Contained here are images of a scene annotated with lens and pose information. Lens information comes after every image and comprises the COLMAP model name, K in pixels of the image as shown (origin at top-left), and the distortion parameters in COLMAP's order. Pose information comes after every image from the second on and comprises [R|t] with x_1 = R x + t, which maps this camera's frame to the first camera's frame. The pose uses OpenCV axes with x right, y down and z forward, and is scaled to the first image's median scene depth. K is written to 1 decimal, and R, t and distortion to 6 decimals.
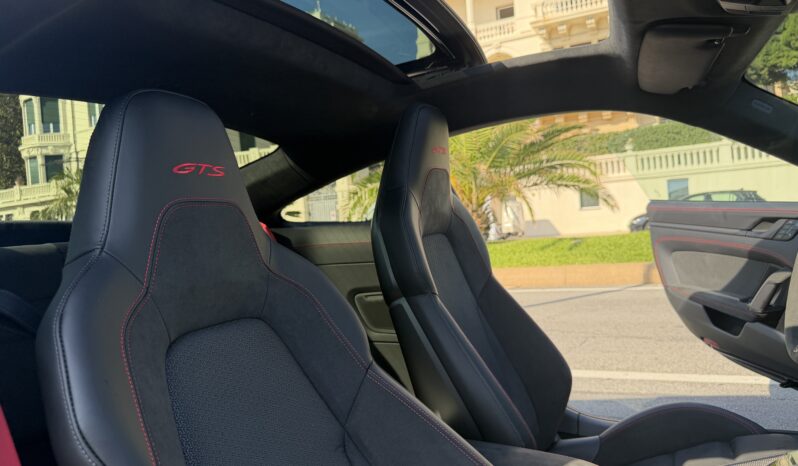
lens RADIAL K [[579.4, 0, 398.1], [0, 579.4, 234.2], [0, 0, 1]] dist [0.041963, -0.047700]
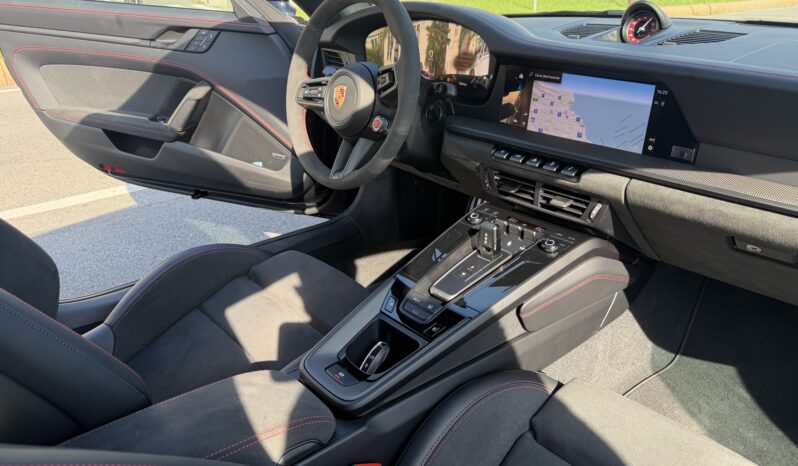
lens RADIAL K [[579.4, 0, 398.4], [0, 579.4, 228.2], [0, 0, 1]] dist [0.041963, -0.047700]
pose [[0.395009, -0.296210, 0.869613, -0.114768], [-0.009159, 0.945276, 0.326143, -0.029350], [-0.918631, -0.136794, 0.370680, 0.281399]]
